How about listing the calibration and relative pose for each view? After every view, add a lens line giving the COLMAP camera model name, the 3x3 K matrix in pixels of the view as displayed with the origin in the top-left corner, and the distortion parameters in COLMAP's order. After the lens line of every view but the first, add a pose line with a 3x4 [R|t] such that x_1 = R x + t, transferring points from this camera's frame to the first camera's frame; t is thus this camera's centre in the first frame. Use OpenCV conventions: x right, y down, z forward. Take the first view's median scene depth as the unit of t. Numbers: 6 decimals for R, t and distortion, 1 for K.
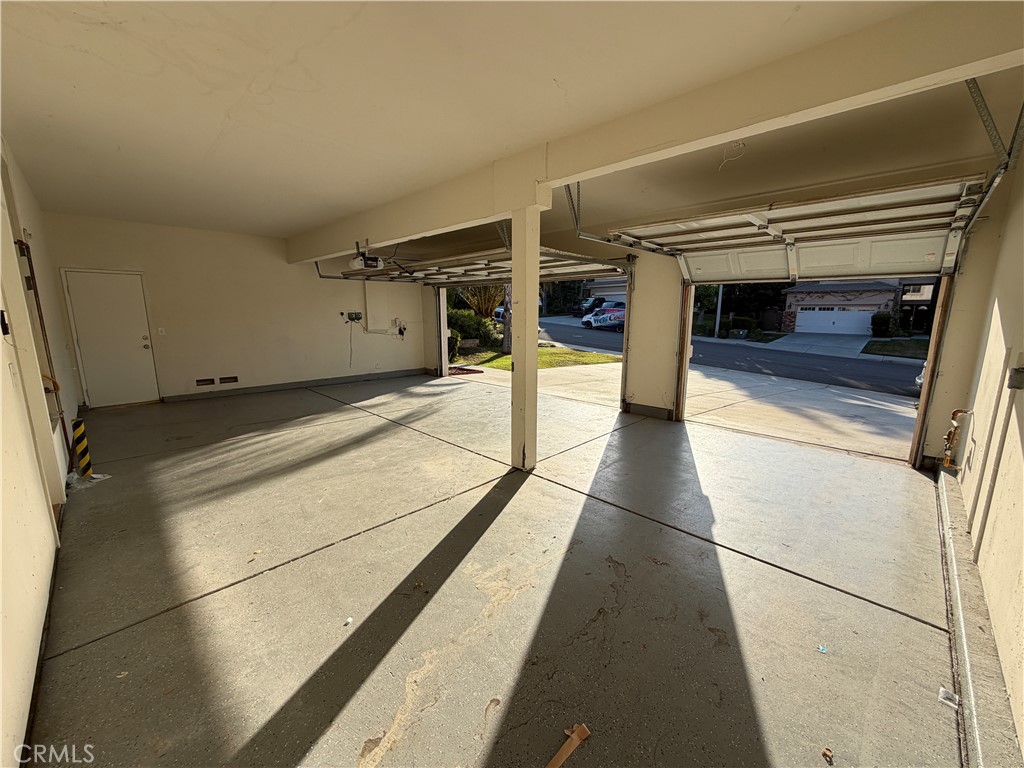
lens RADIAL K [[406.8, 0, 508.0], [0, 406.8, 385.7], [0, 0, 1]] dist [-0.001502, 0.000399]
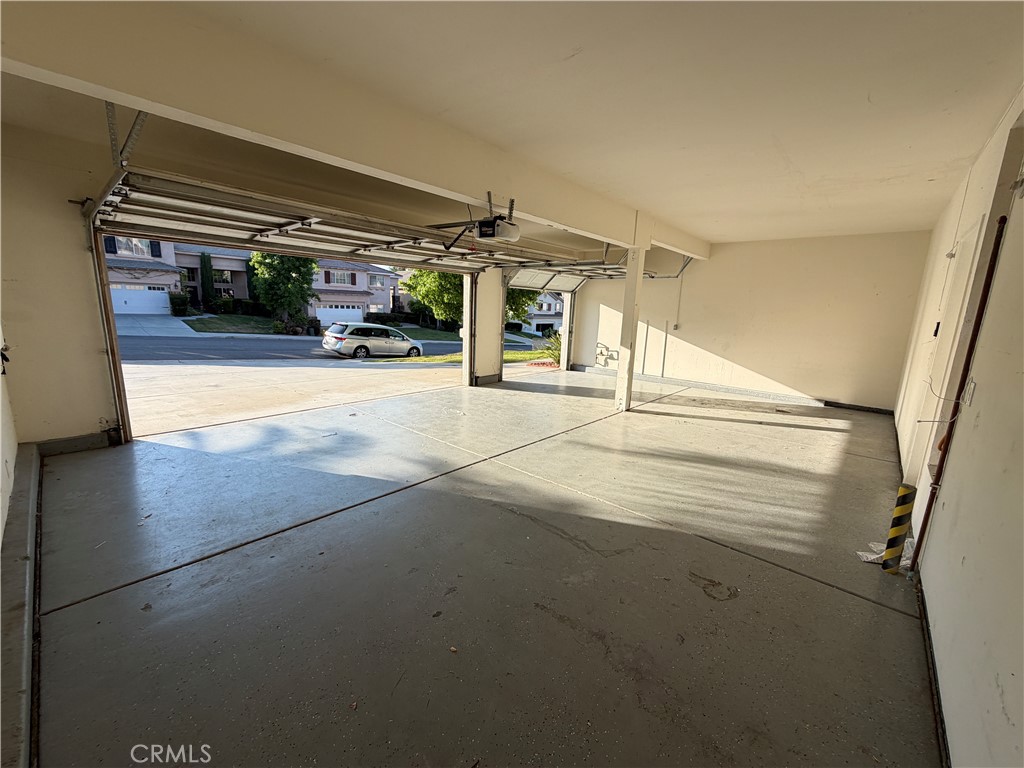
lens RADIAL K [[406.8, 0, 507.5], [0, 406.8, 382.6], [0, 0, 1]] dist [-0.001502, 0.000399]
pose [[-0.047332, -0.193556, 0.979947, -0.202058], [0.144733, 0.969364, 0.198457, -0.037971], [-0.988338, 0.151224, -0.017868, 0.200519]]
